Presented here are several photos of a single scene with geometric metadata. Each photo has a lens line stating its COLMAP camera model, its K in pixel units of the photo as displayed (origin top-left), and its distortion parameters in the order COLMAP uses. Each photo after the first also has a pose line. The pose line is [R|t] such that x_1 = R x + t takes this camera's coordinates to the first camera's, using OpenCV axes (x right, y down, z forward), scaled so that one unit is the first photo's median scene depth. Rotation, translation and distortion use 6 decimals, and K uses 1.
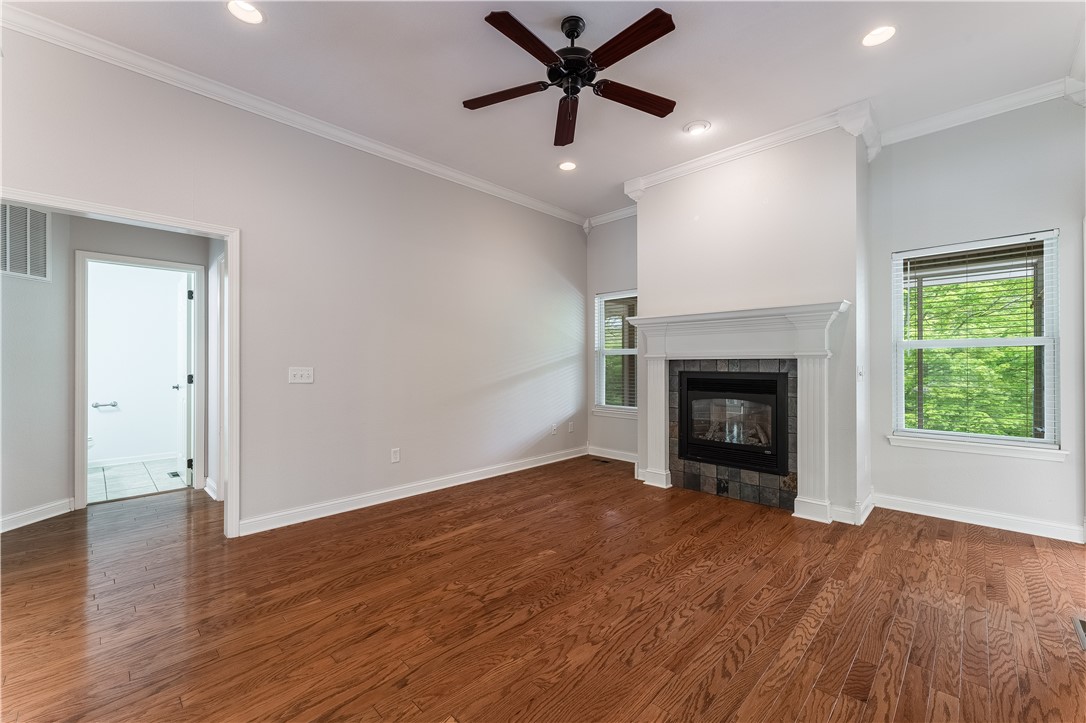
lens RADIAL K [[443.5, 0, 540.2], [0, 443.5, 362.1], [0, 0, 1]] dist [0.000401, -0.000682]
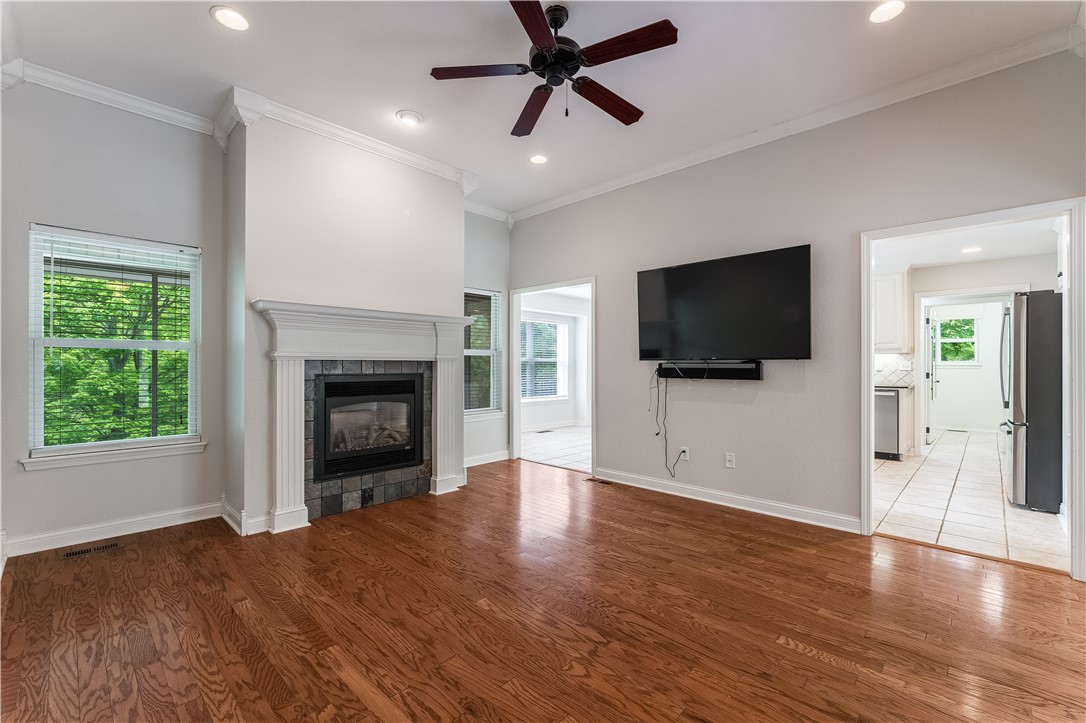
lens RADIAL K [[470.8, 0, 541.4], [0, 470.8, 364.3], [0, 0, 1]] dist [-0.000413, 0.000368]
pose [[-0.023422, 0.001767, 0.999724, -0.647402], [-0.005084, 0.999985, -0.001887, 0.002160], [-0.999713, -0.005127, -0.023412, 0.718191]]
